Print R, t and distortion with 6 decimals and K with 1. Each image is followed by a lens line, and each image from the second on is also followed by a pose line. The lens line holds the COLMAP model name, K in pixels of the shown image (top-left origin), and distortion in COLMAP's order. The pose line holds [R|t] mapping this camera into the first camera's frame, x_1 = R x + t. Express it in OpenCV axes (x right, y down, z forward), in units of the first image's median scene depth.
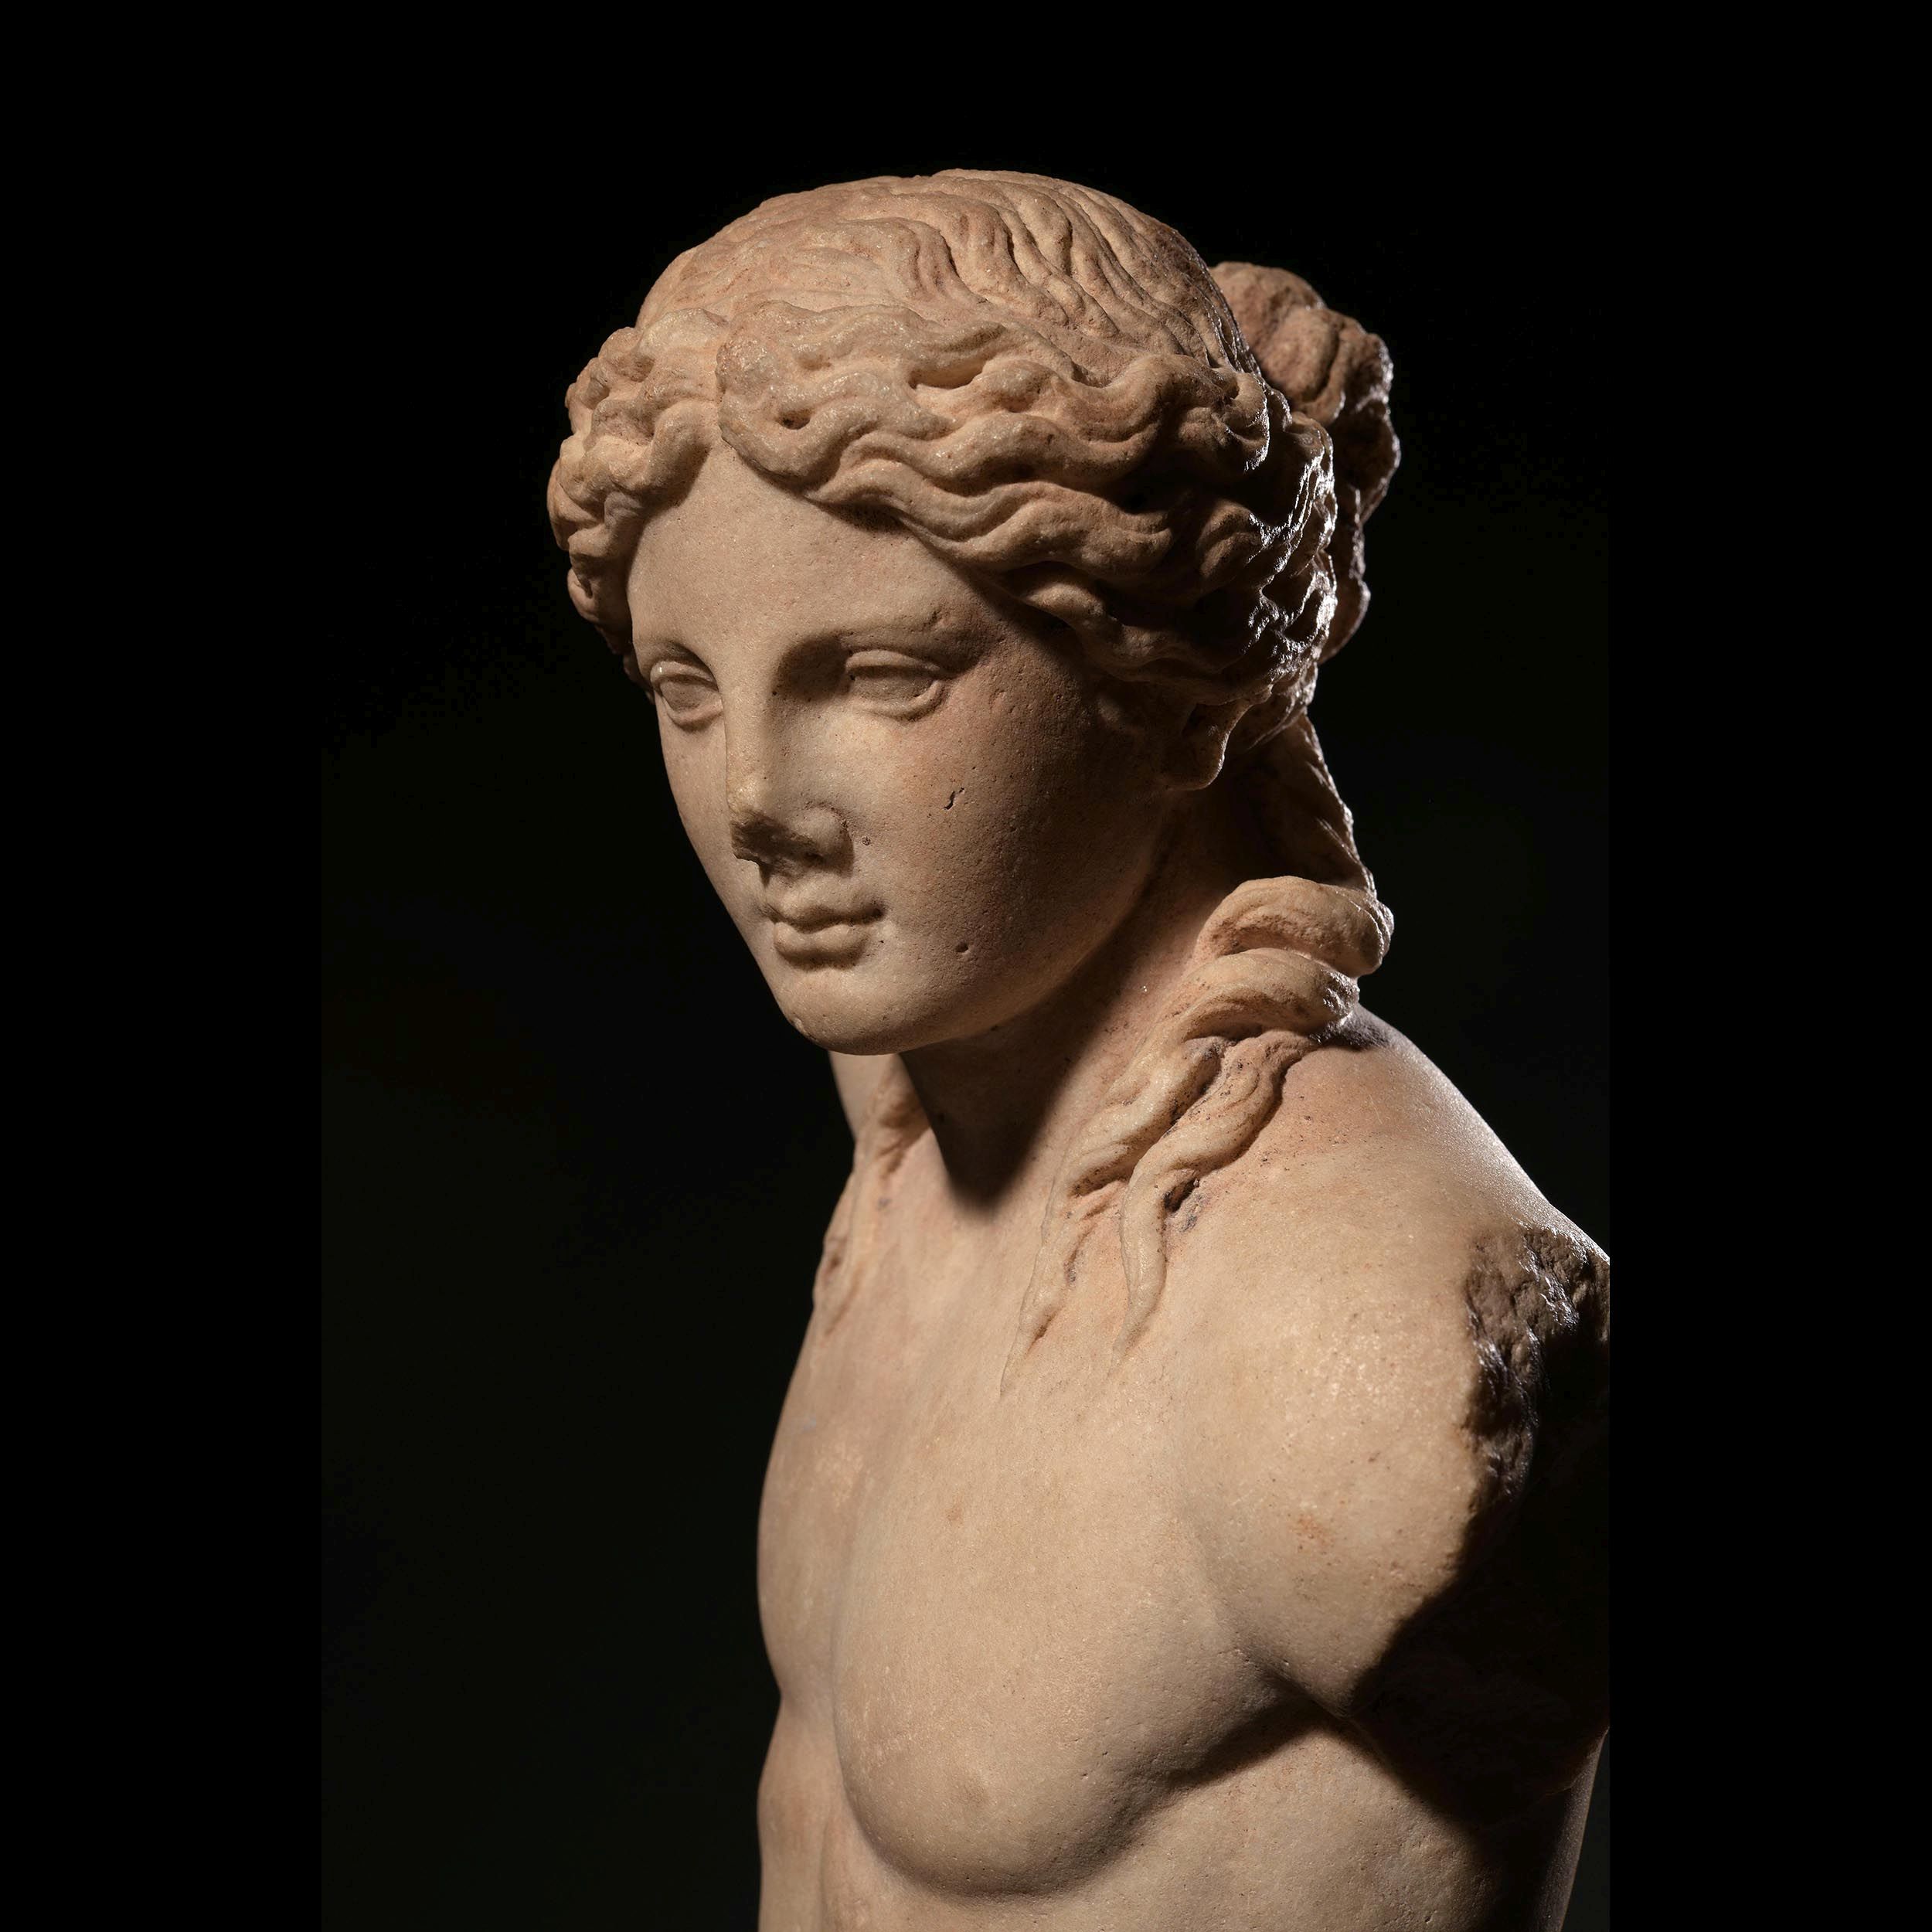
lens RADIAL K [[3476.6, 0, 966.0], [0, 3476.6, 966.0], [0, 0, 1]] dist [-0.002286, 0.068536]
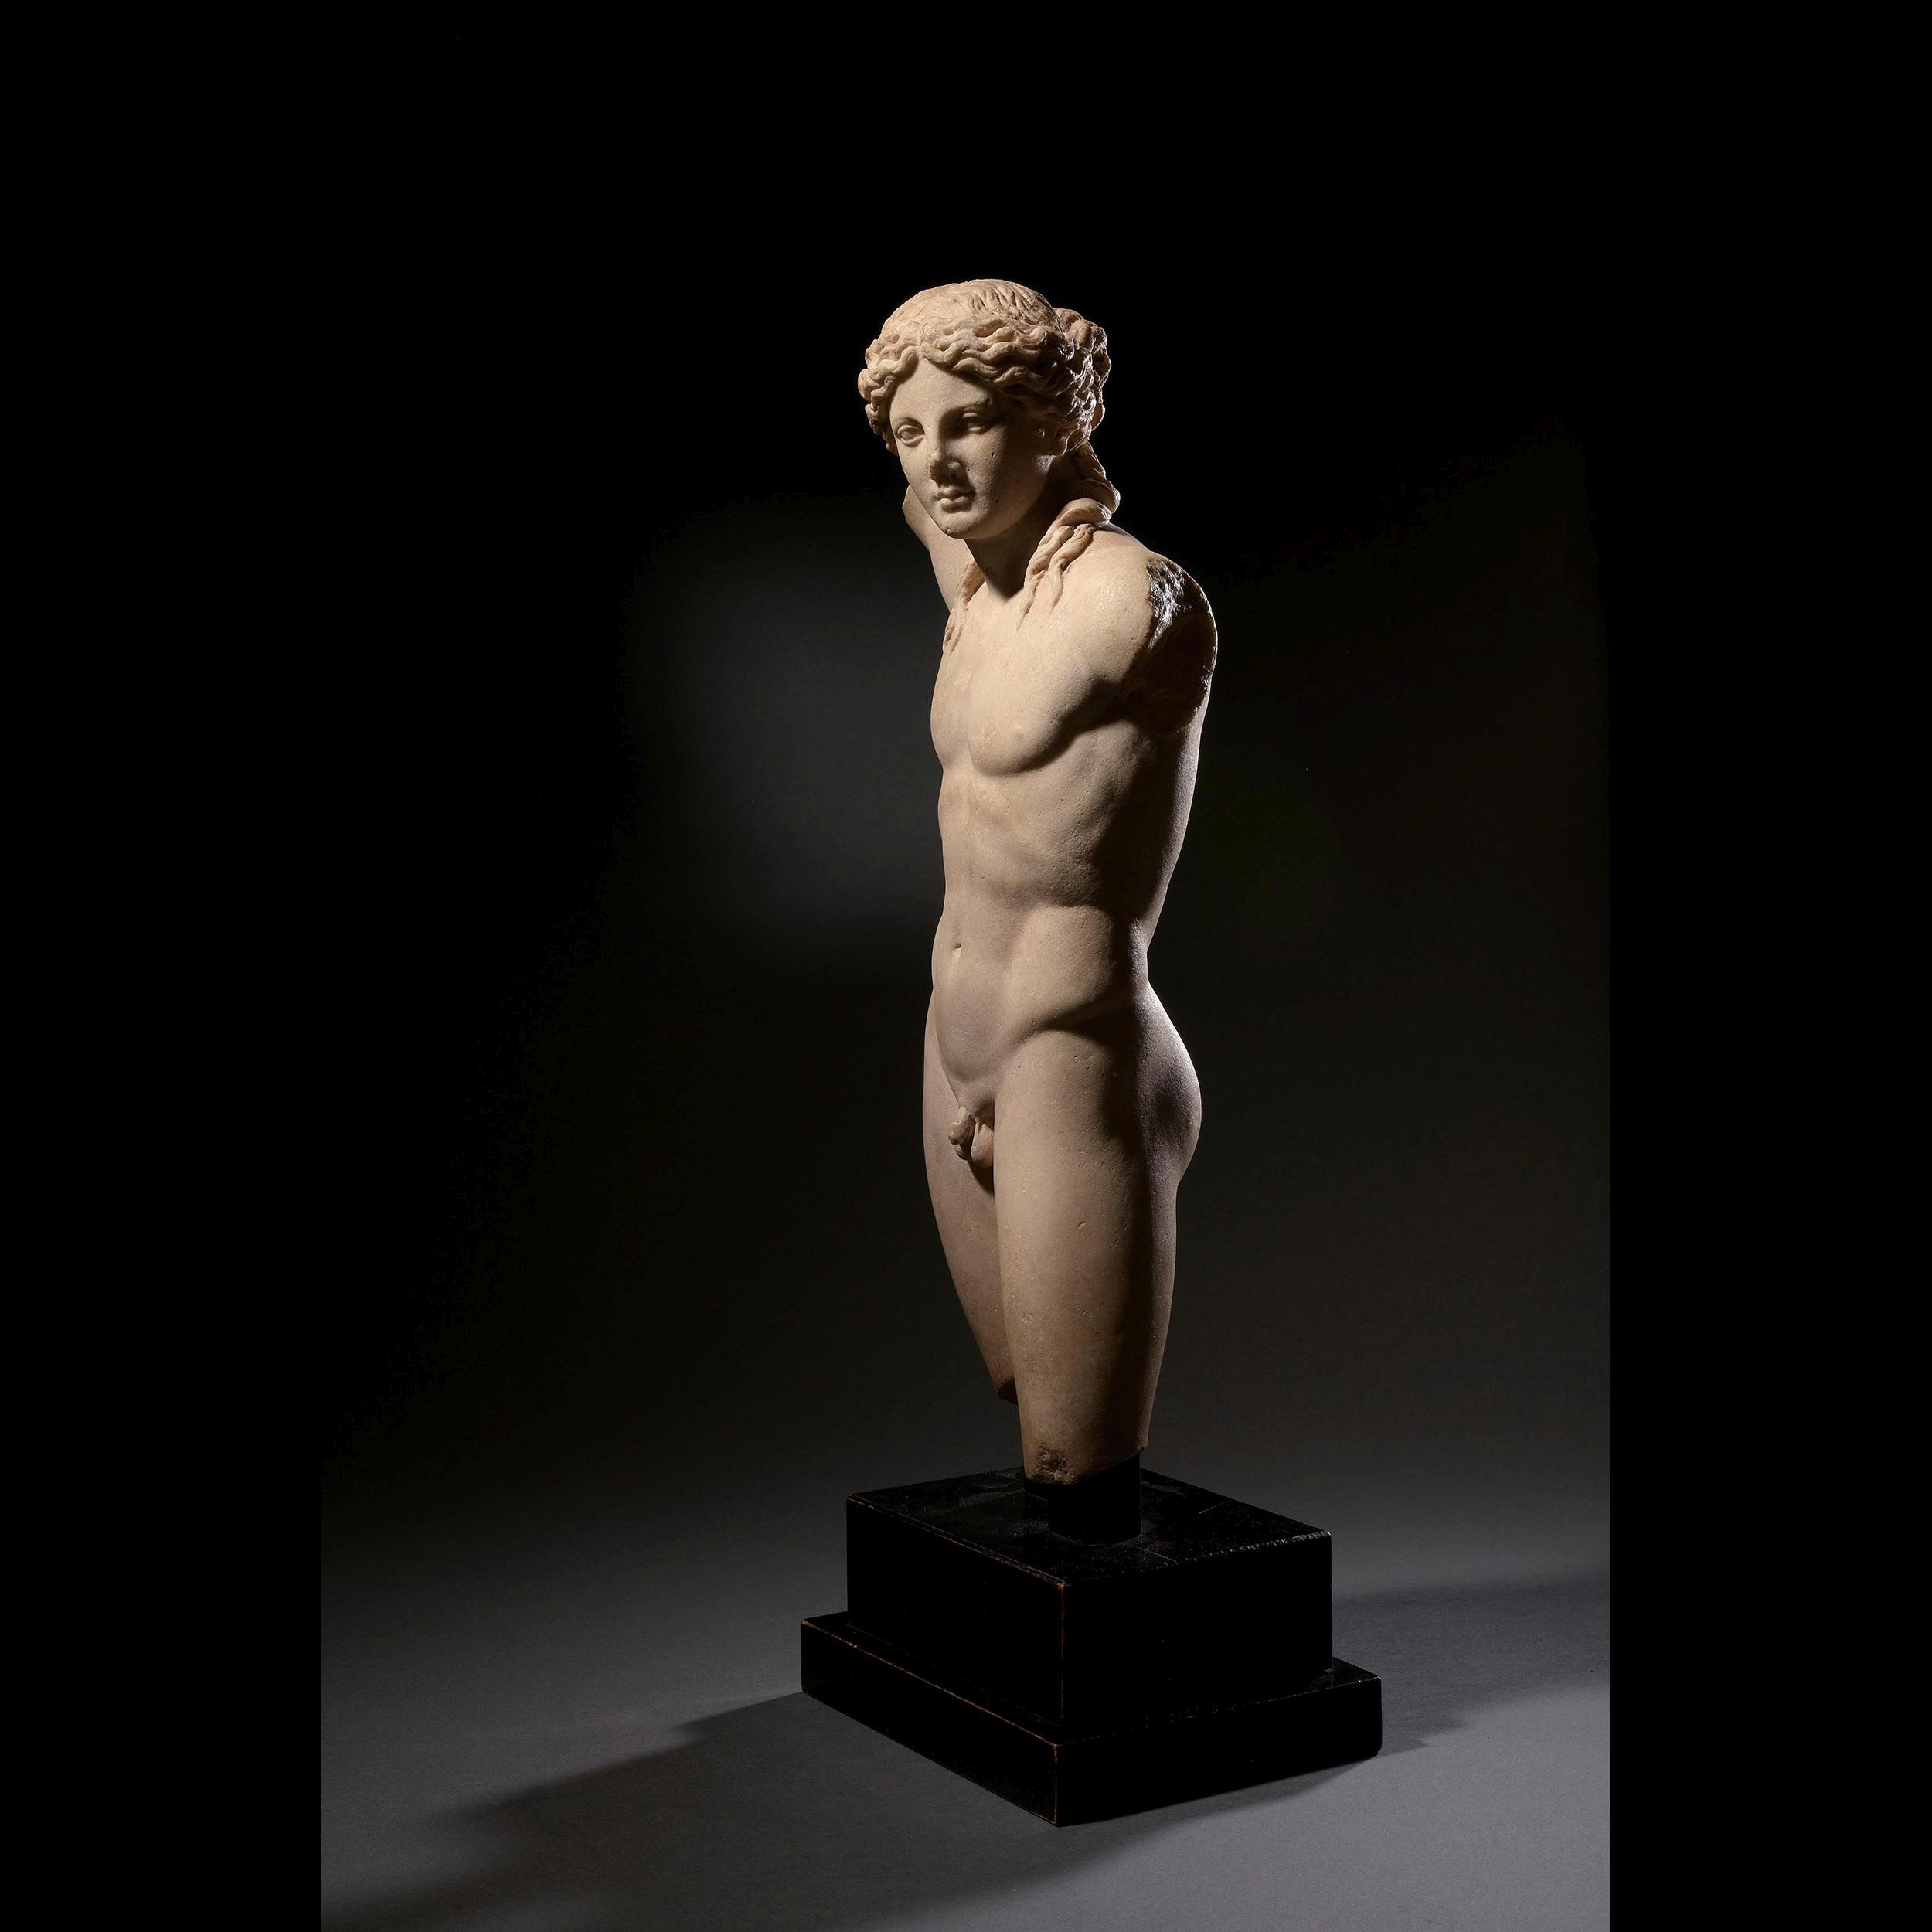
lens RADIAL K [[3476.6, 0, 966.0], [0, 3476.6, 966.0], [0, 0, 1]] dist [-0.002286, 0.068536]
pose [[0.994502, -0.066321, 0.081039, -0.347620], [0.071510, 0.995454, -0.062902, 0.681140], [-0.076499, 0.068351, 0.994724, -2.441804]]
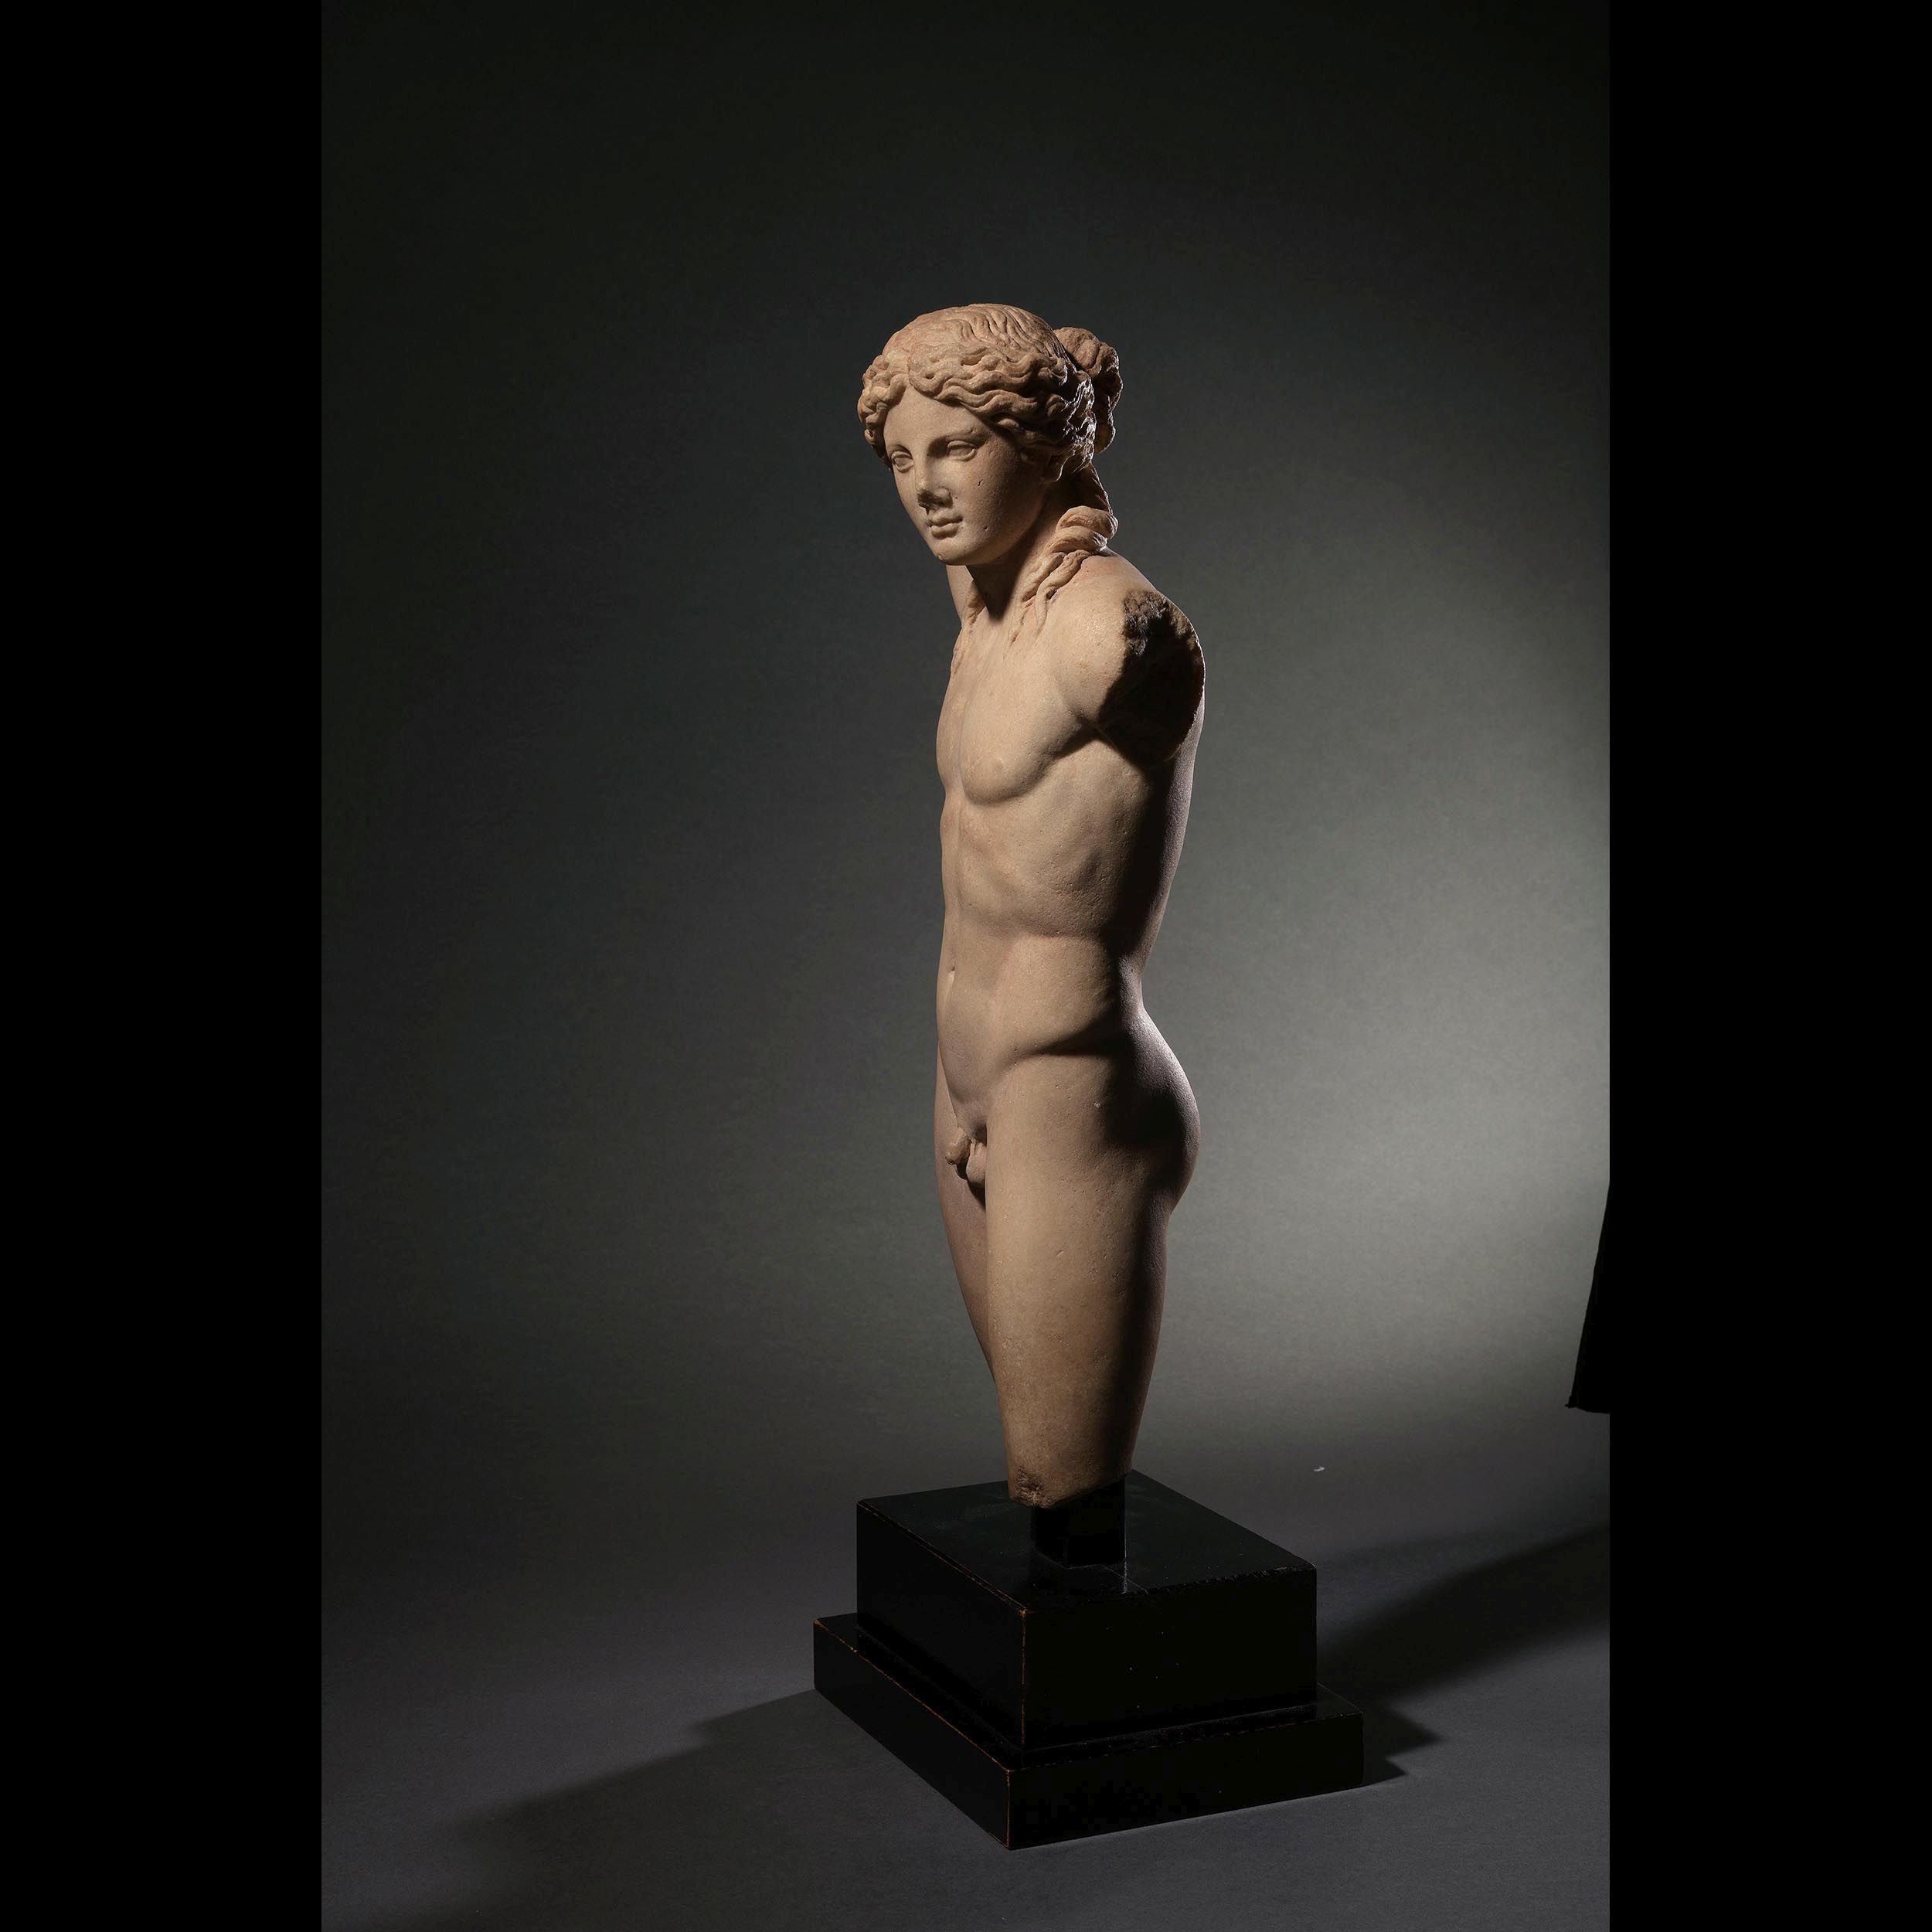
lens RADIAL K [[3476.6, 0, 966.0], [0, 3476.6, 966.0], [0, 0, 1]] dist [-0.002286, 0.068536]
pose [[0.997537, -0.047853, -0.051288, 0.137731], [0.046302, 0.998446, -0.031007, 0.542622], [0.052692, 0.028556, 0.998202, -2.468042]]
